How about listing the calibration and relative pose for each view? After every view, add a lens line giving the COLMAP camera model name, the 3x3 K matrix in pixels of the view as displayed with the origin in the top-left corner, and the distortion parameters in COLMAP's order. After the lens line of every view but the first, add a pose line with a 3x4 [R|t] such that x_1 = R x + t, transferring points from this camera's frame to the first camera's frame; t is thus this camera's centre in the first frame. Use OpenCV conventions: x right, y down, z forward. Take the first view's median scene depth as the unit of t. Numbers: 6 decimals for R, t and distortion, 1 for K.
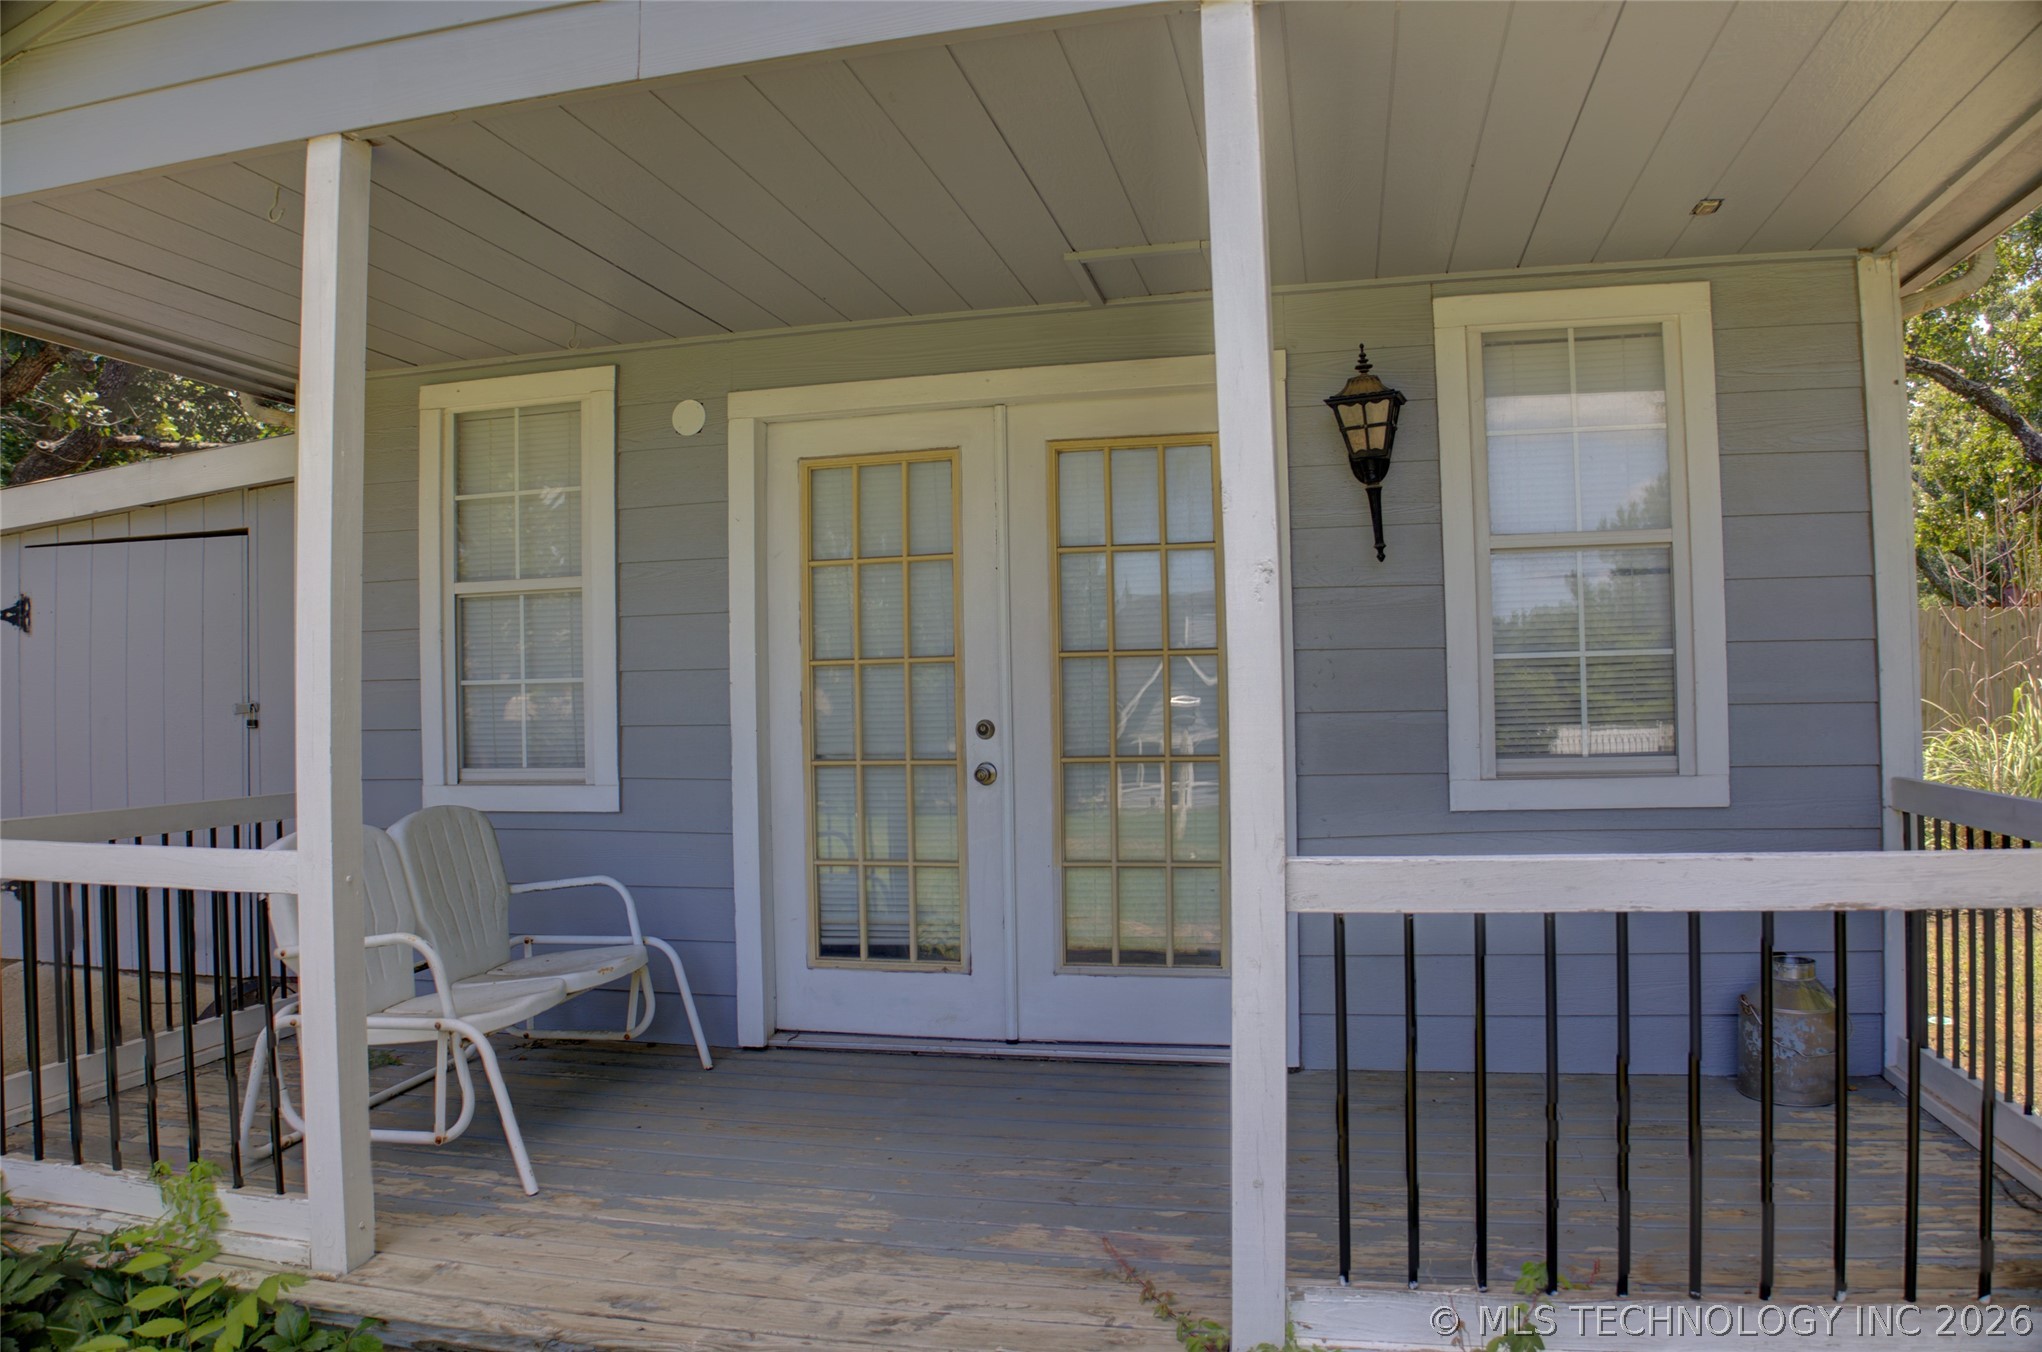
lens RADIAL K [[1378.4, 0, 1017.8], [0, 1378.4, 697.8], [0, 0, 1]] dist [-0.243271, 0.366499]
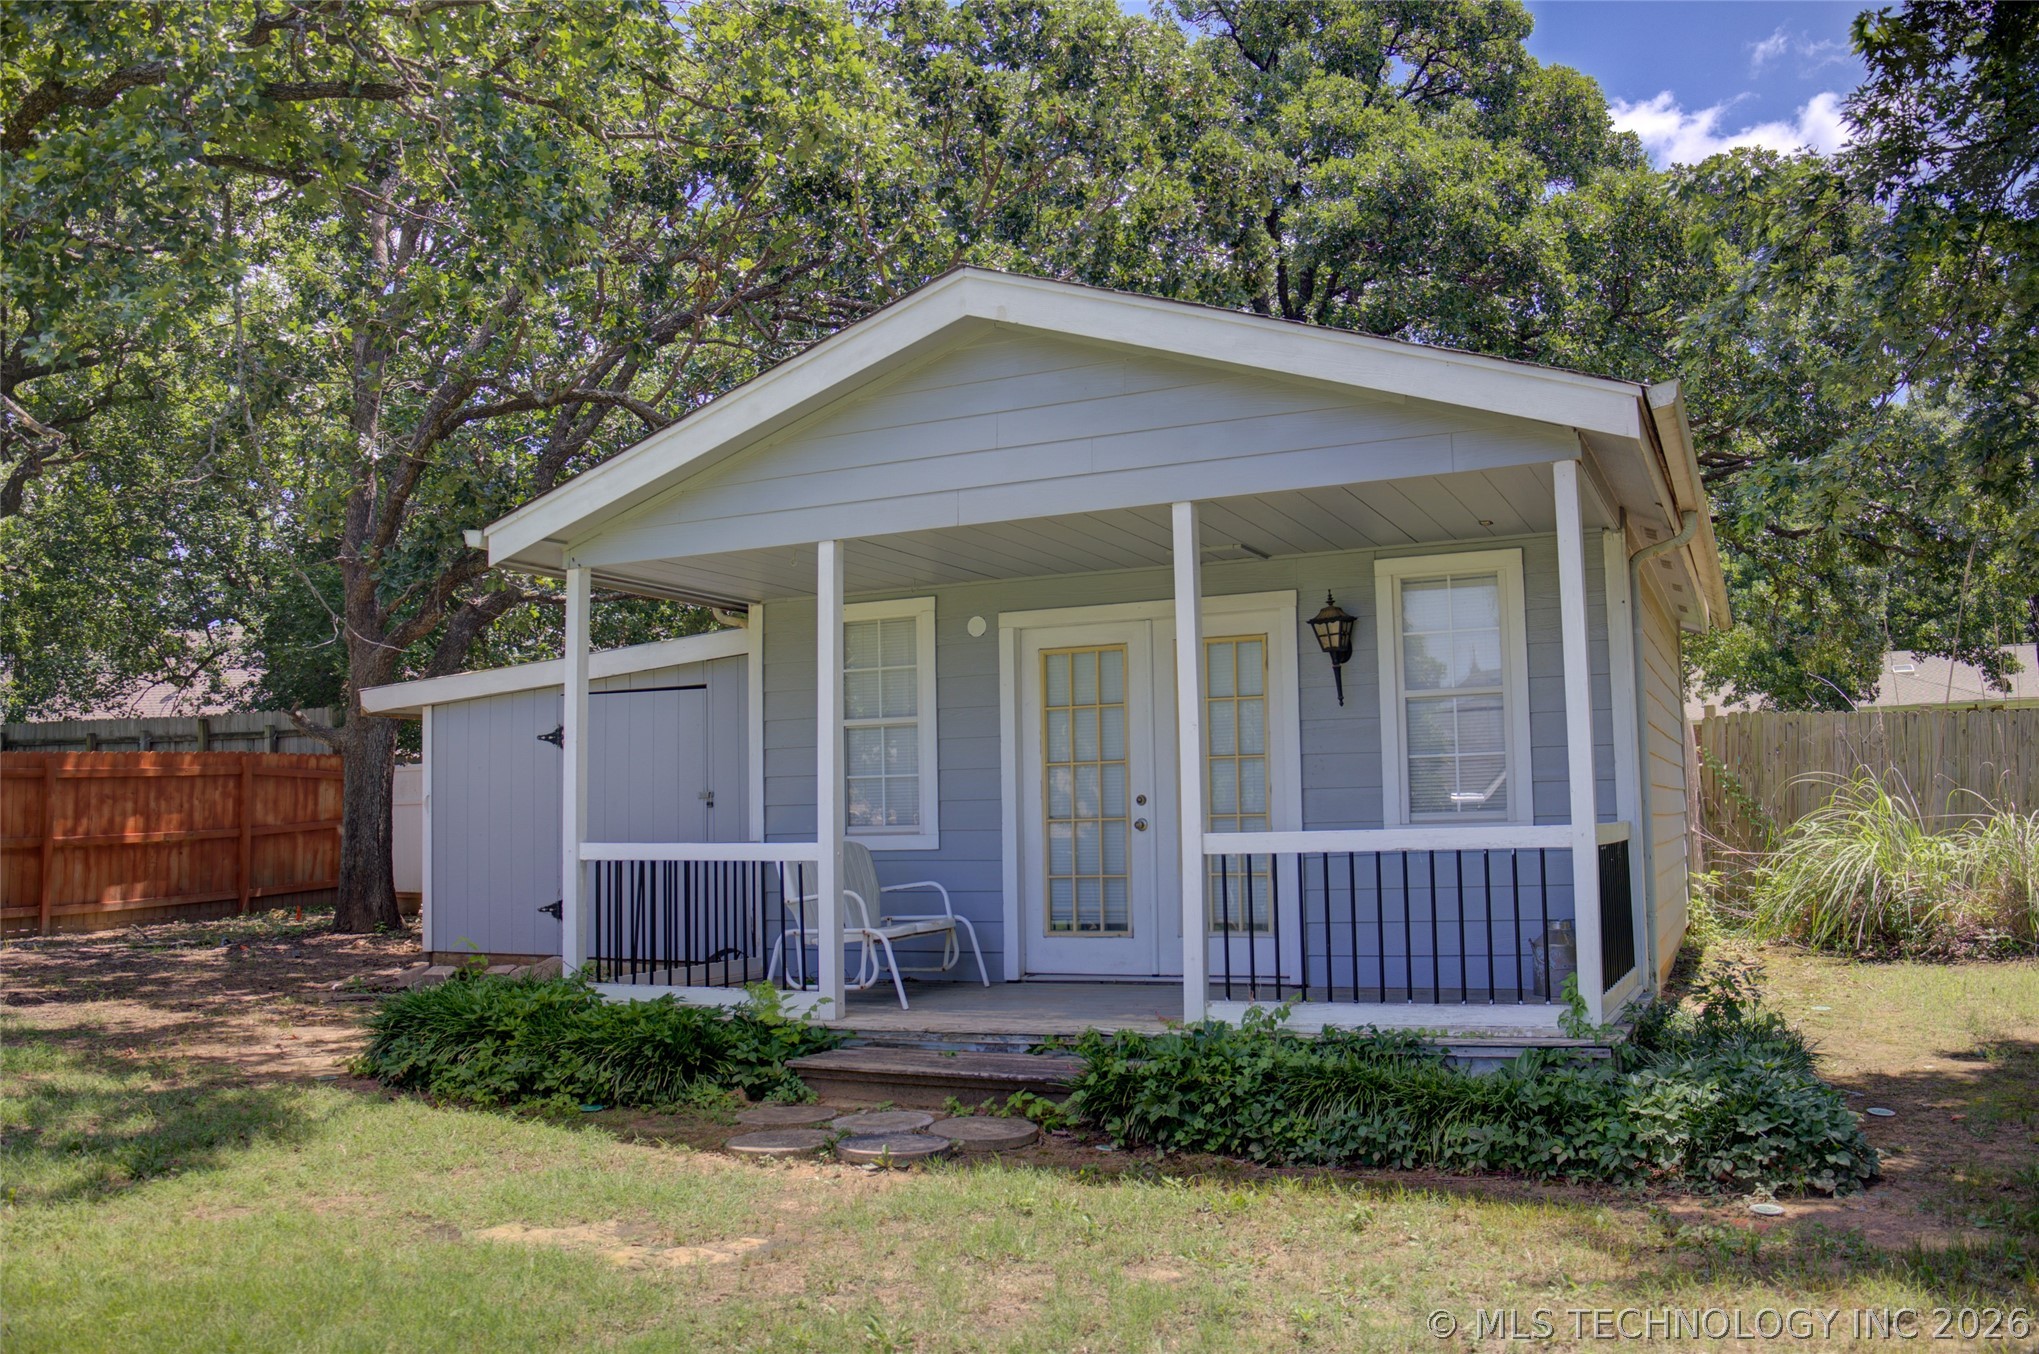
lens RADIAL K [[1723.4, 0, 1019.5], [0, 1723.4, 677.0], [0, 0, 1]] dist [-0.000419, 0.000014]
pose [[0.979494, -0.018515, -0.200619, 0.269265], [0.002190, 0.996688, -0.081293, 0.044148], [0.201460, 0.079186, 0.976291, -1.217098]]
